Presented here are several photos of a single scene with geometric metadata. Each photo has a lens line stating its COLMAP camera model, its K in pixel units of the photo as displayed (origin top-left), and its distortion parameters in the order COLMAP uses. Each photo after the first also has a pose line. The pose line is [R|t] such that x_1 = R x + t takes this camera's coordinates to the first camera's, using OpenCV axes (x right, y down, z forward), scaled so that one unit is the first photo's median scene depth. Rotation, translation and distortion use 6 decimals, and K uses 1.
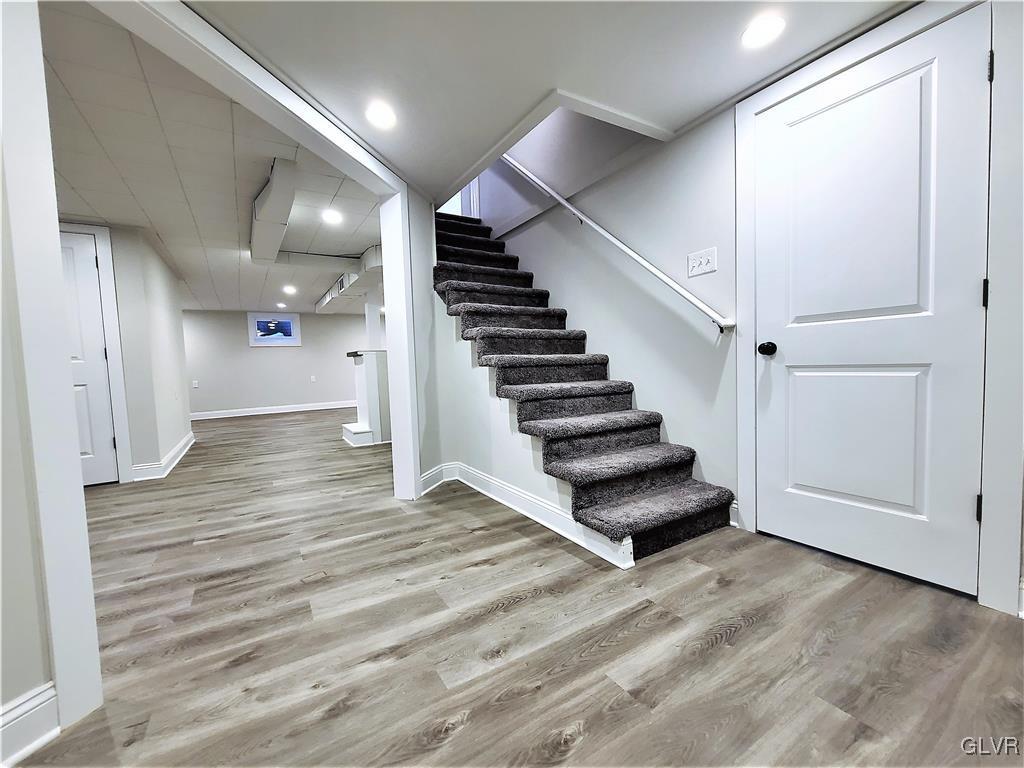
lens RADIAL K [[420.1, 0, 511.4], [0, 420.1, 390.4], [0, 0, 1]] dist [-0.001705, -0.000454]
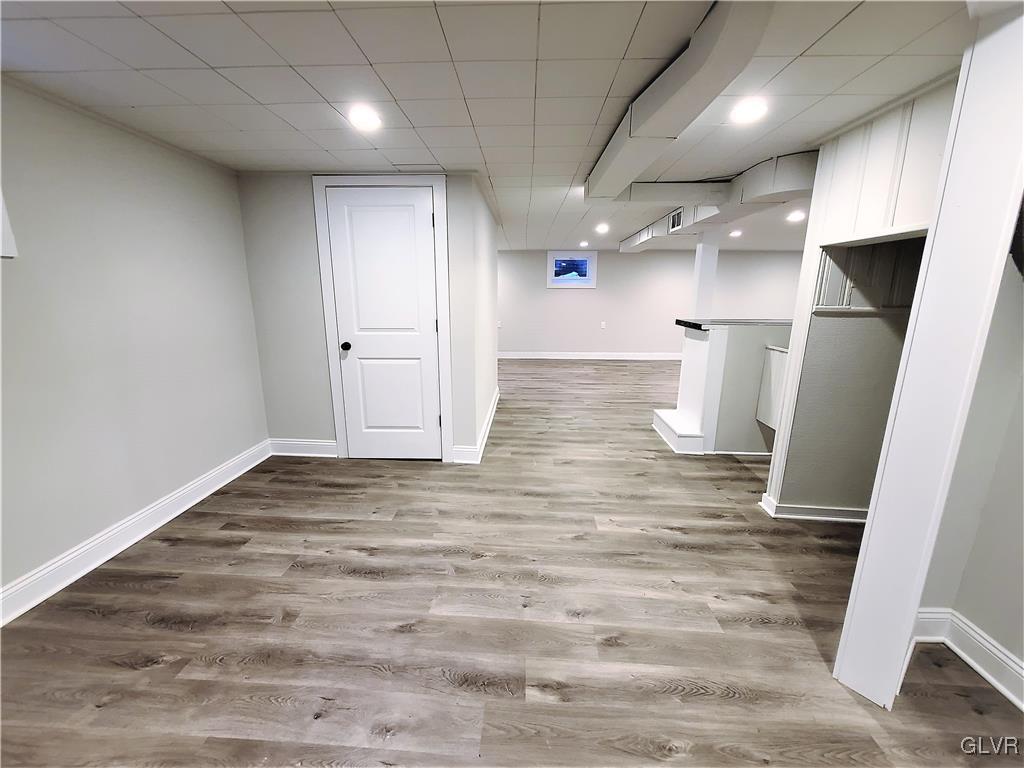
lens RADIAL K [[420.1, 0, 507.6], [0, 420.1, 384.0], [0, 0, 1]] dist [-0.001705, -0.000454]
pose [[0.823042, 0.163902, -0.543818, -0.332170], [-0.071416, 0.979723, 0.187196, -0.145665], [0.563473, -0.115232, 0.818059, 0.333244]]
